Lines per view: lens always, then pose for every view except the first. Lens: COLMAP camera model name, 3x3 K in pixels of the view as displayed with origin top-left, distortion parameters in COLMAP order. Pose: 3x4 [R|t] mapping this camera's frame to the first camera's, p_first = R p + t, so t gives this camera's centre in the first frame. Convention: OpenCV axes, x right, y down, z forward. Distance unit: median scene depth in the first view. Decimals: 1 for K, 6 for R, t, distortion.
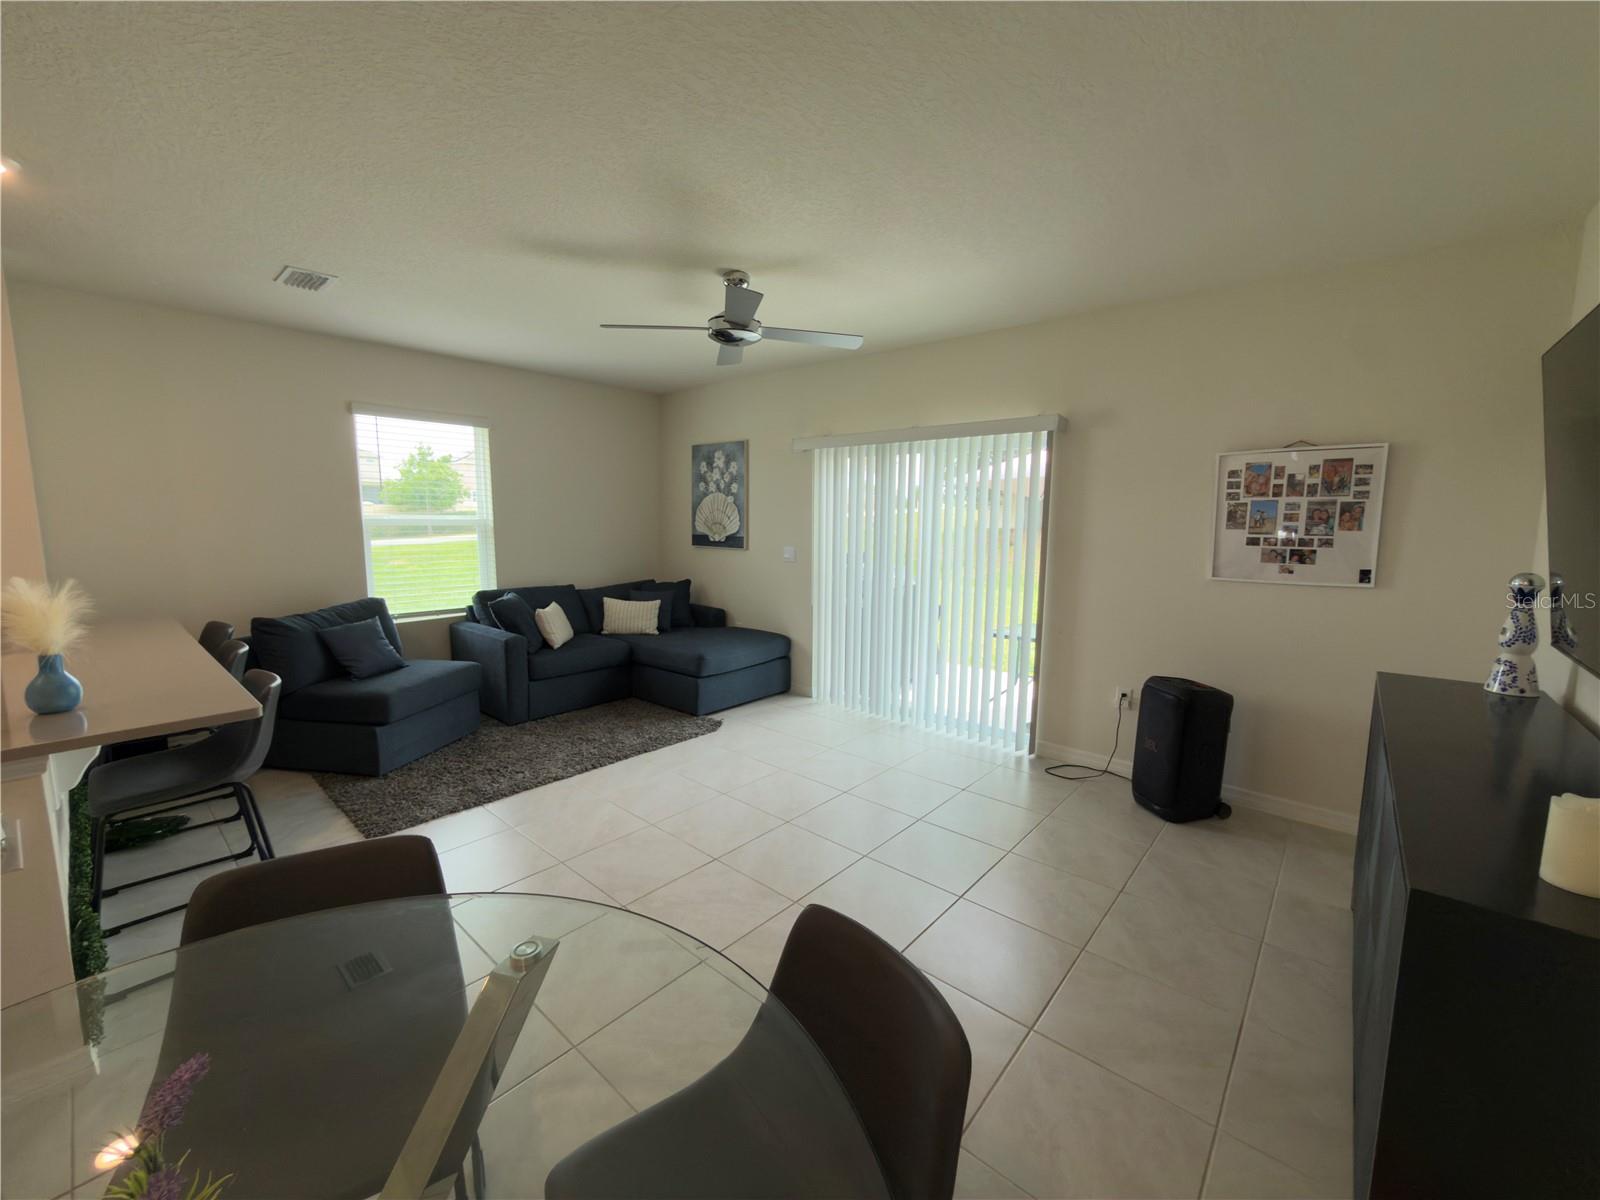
lens RADIAL K [[638.6, 0, 801.0], [0, 638.6, 598.5], [0, 0, 1]] dist [0.001288, -0.000484]
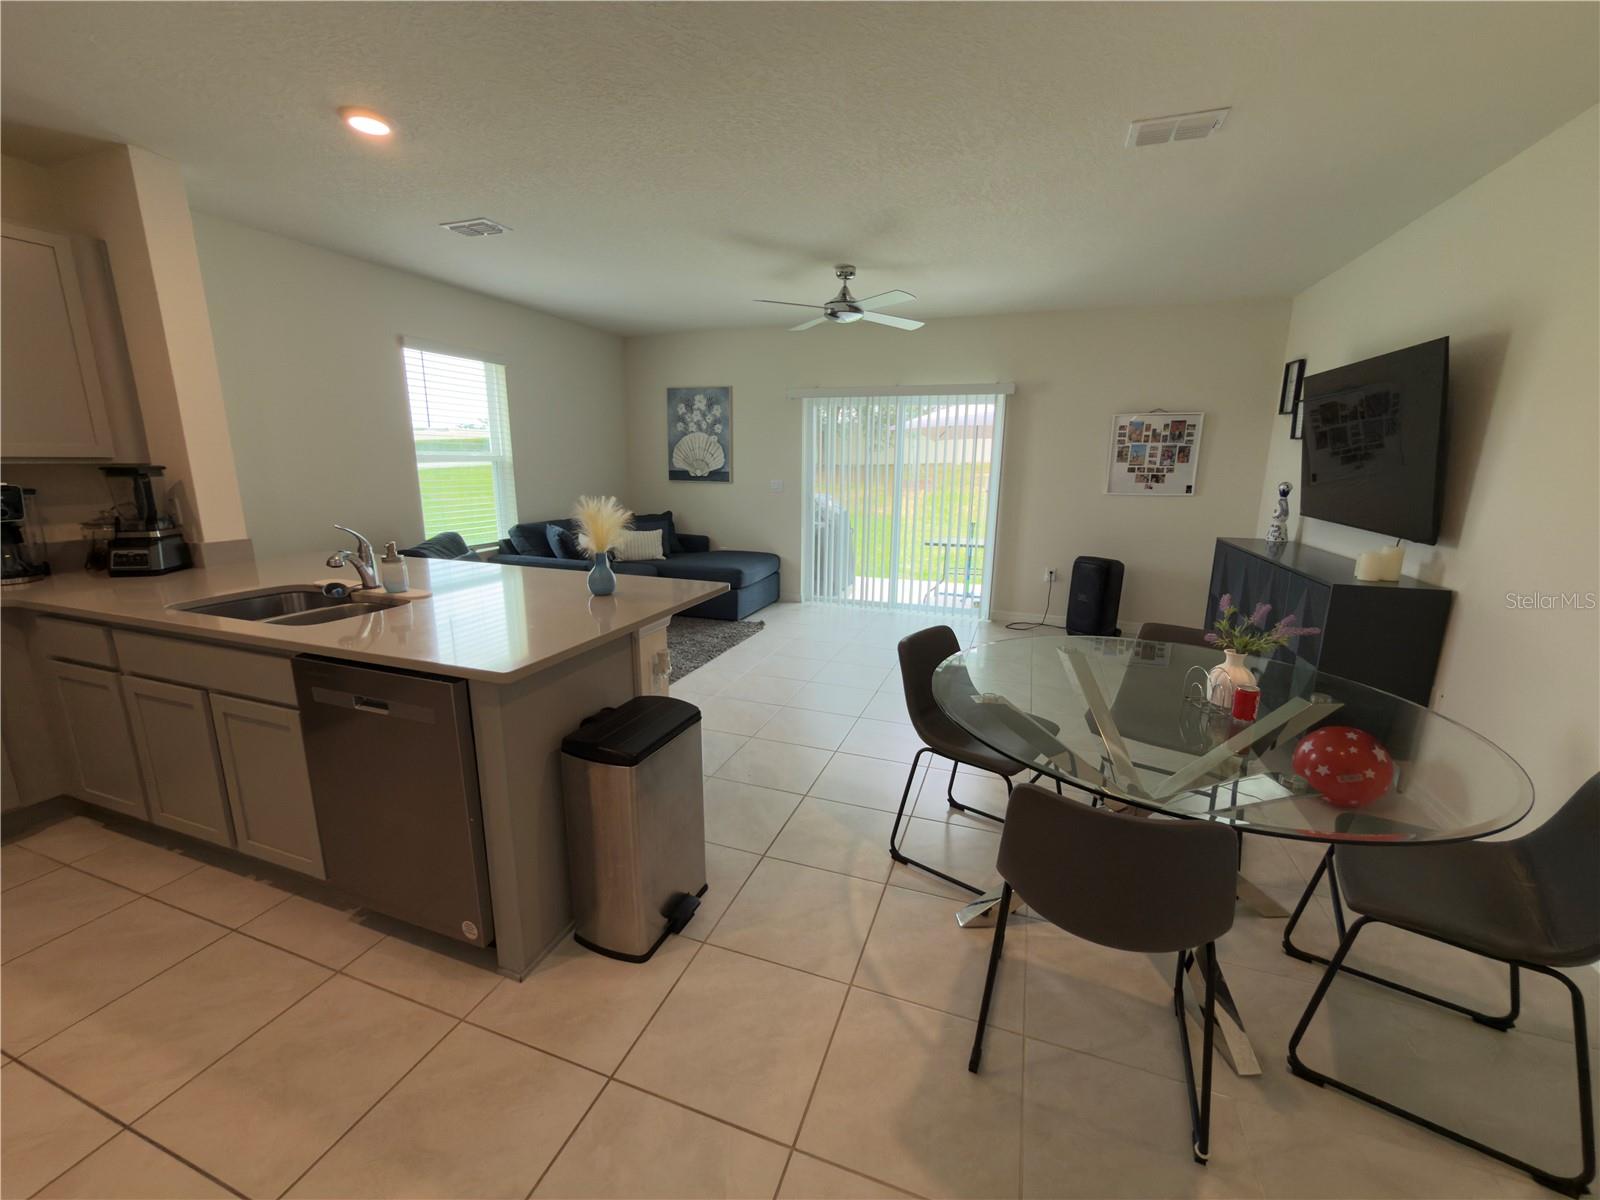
lens RADIAL K [[638.6, 0, 799.9], [0, 638.6, 595.9], [0, 0, 1]] dist [0.001288, -0.000484]
pose [[0.930827, -0.076304, 0.357405, -0.601339], [0.044070, 0.994260, 0.097492, 0.030347], [-0.362792, -0.074997, 0.928847, -0.208774]]
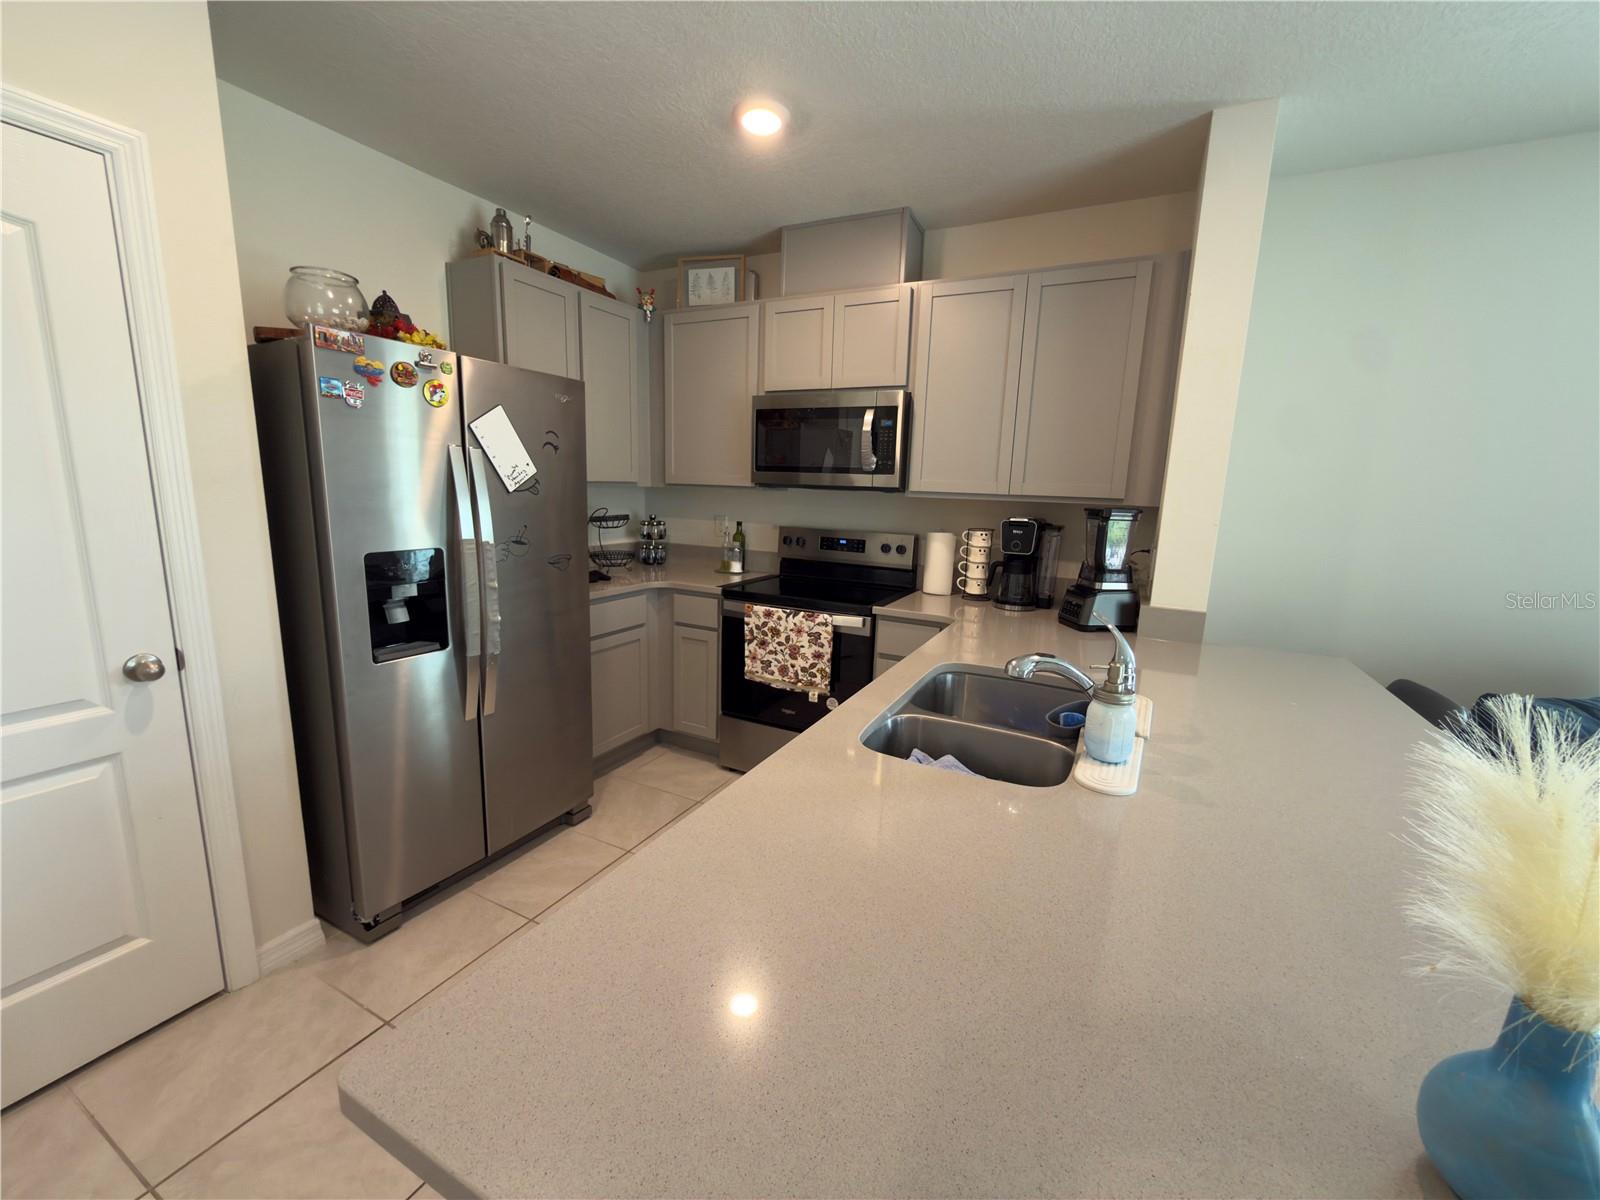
lens RADIAL K [[638.6, 0, 800.3], [0, 638.6, 596.0], [0, 0, 1]] dist [0.001288, -0.000484]
pose [[0.246487, 0.168160, -0.954446, -0.487756], [-0.153041, 0.979228, 0.133004, -0.030253], [0.956986, 0.113286, 0.267102, 0.293206]]
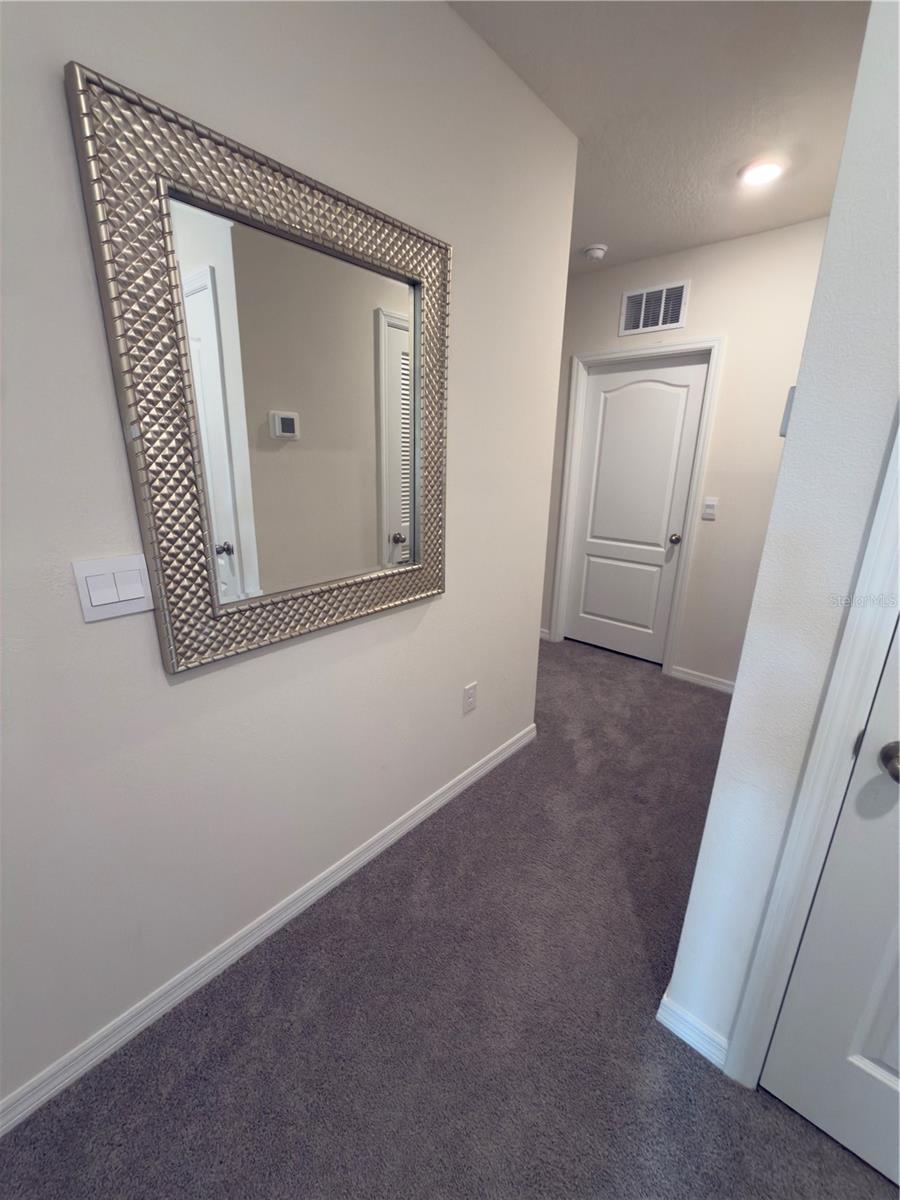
lens RADIAL K [[478.9, 0, 454.8], [0, 478.9, 598.9], [0, 0, 1]] dist [0.001288, -0.000484]
pose [[-0.999480, -0.026963, -0.017671, -0.562182], [-0.031824, 0.912755, 0.407265, -0.108635], [0.005148, 0.407616, -0.913139, 0.842108]]
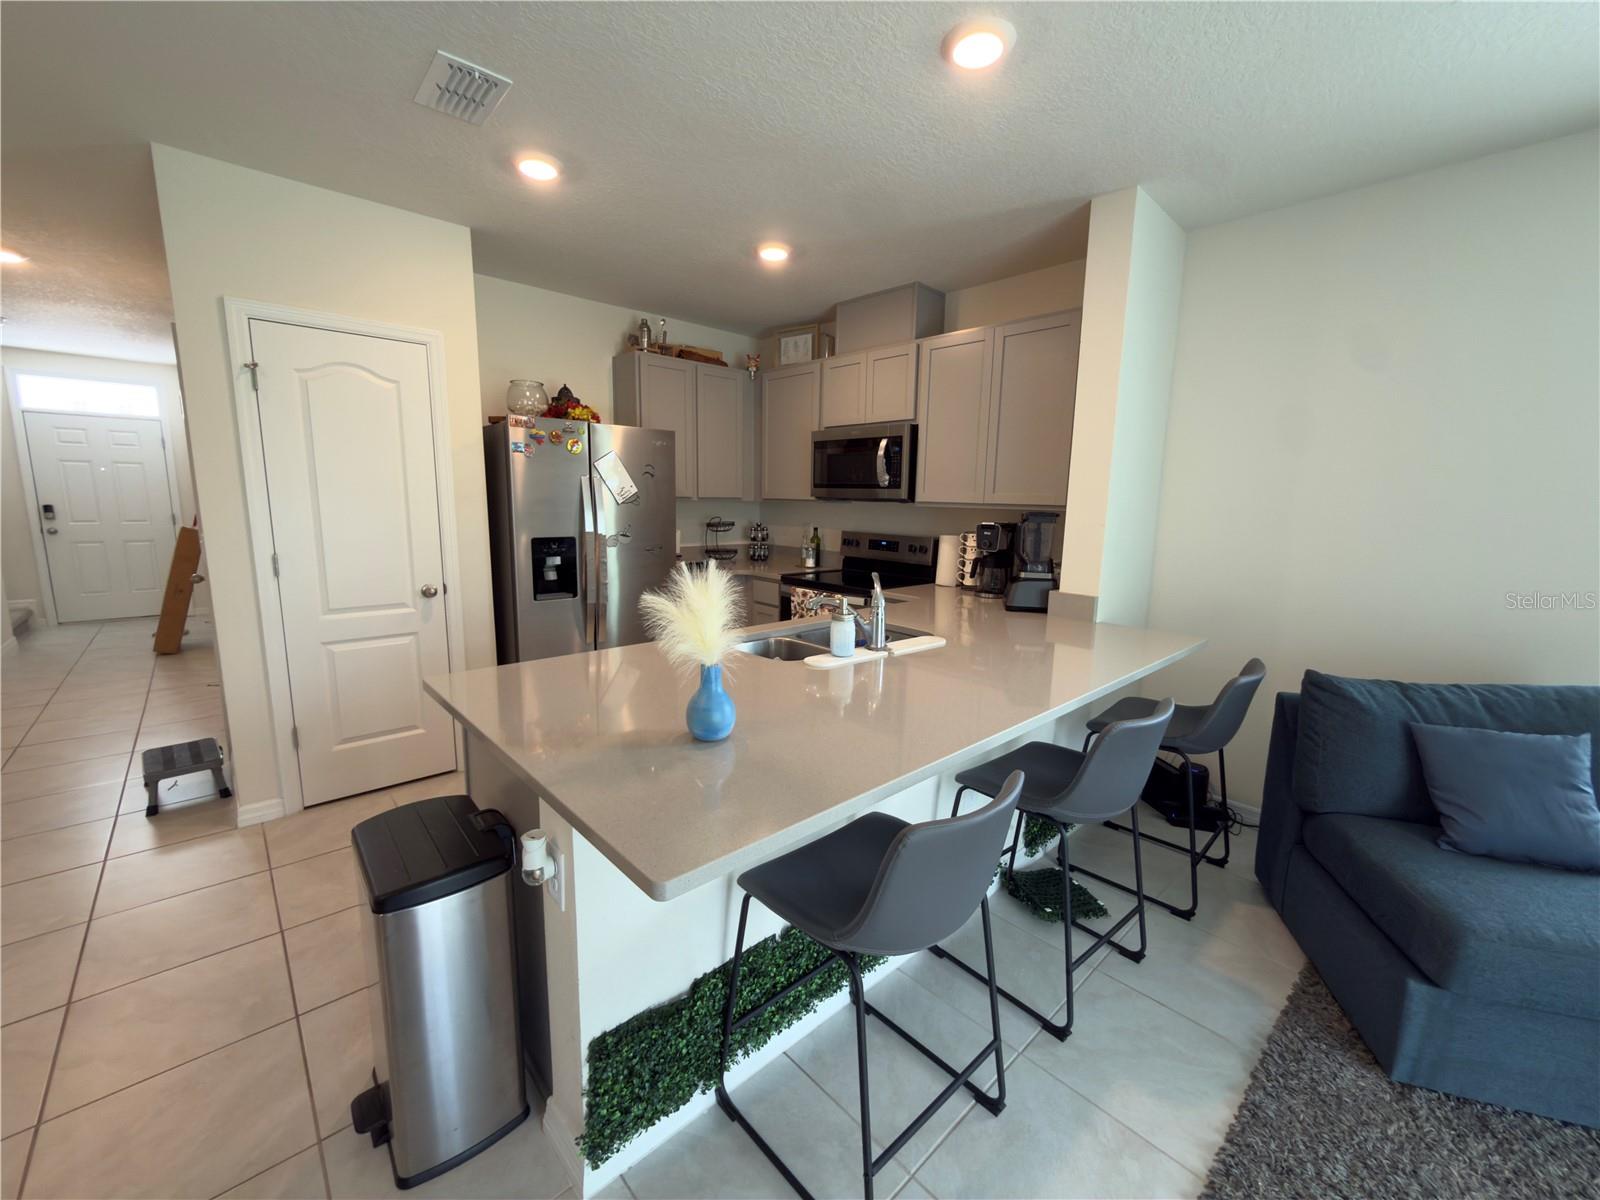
lens RADIAL K [[638.6, 0, 801.0], [0, 638.6, 595.6], [0, 0, 1]] dist [0.001288, -0.000484]
pose [[-0.102612, 0.144789, -0.984128, -0.212439], [-0.146405, 0.976377, 0.158913, -0.061415], [0.983888, 0.160388, -0.078990, 0.542567]]
